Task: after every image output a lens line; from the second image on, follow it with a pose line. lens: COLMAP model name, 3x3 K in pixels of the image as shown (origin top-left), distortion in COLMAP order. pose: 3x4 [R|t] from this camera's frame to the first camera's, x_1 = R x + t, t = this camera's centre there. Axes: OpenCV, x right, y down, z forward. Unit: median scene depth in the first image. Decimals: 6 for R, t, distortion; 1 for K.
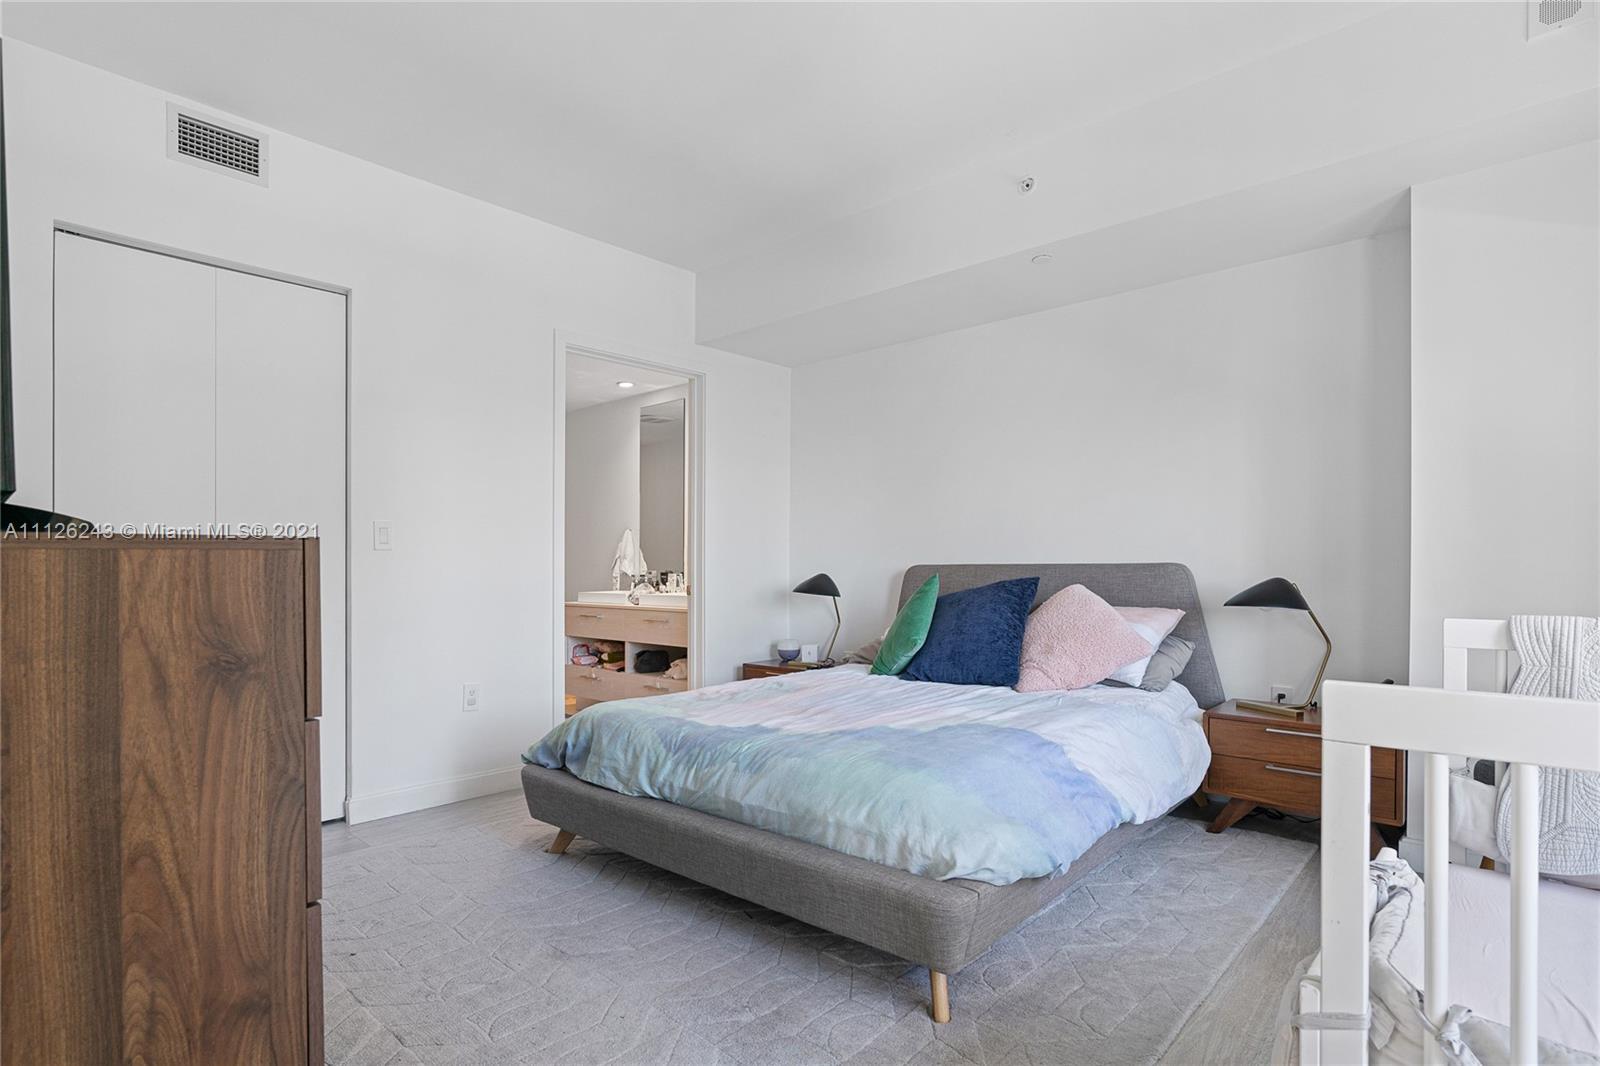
lens RADIAL K [[806.9, 0, 800.0], [0, 806.9, 533.0], [0, 0, 1]] dist [-0.001086, -0.000073]
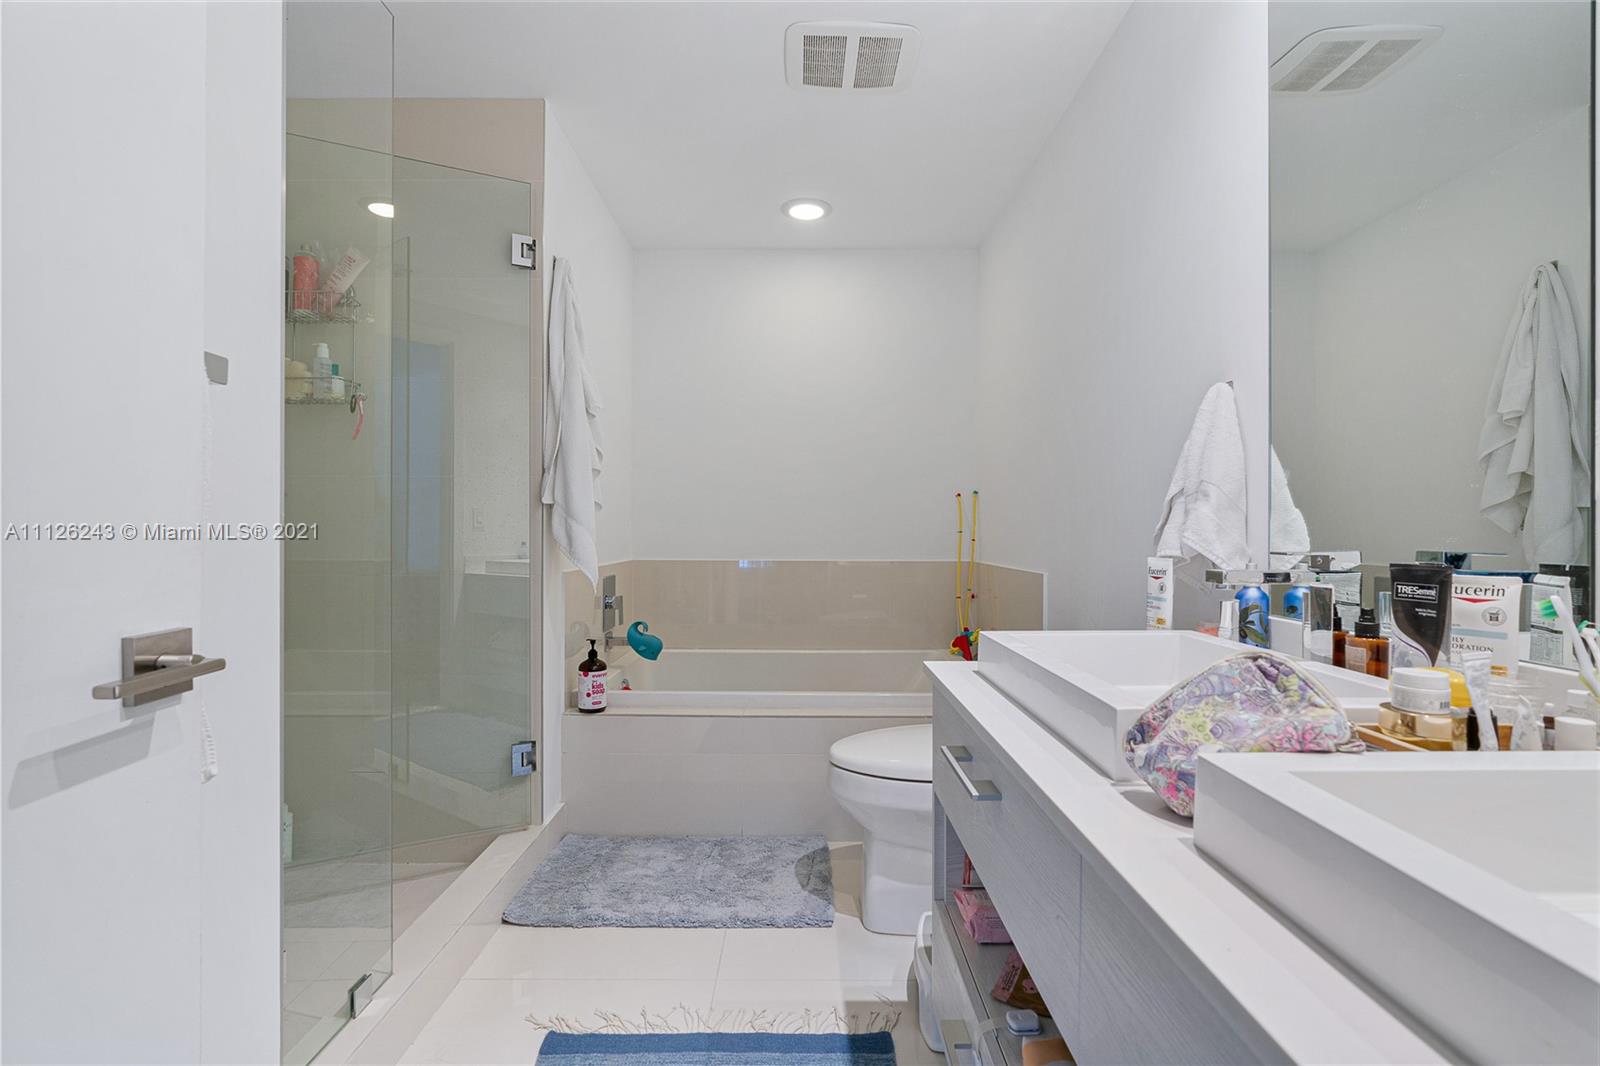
lens RADIAL K [[713.1, 0, 806.0], [0, 713.1, 530.3], [0, 0, 1]] dist [-0.012156, 0.004655]
pose [[0.675270, 0.010552, -0.737495, -0.140449], [0.015613, 0.999469, 0.028596, 0.033616], [0.737406, -0.030824, 0.674747, 0.775113]]
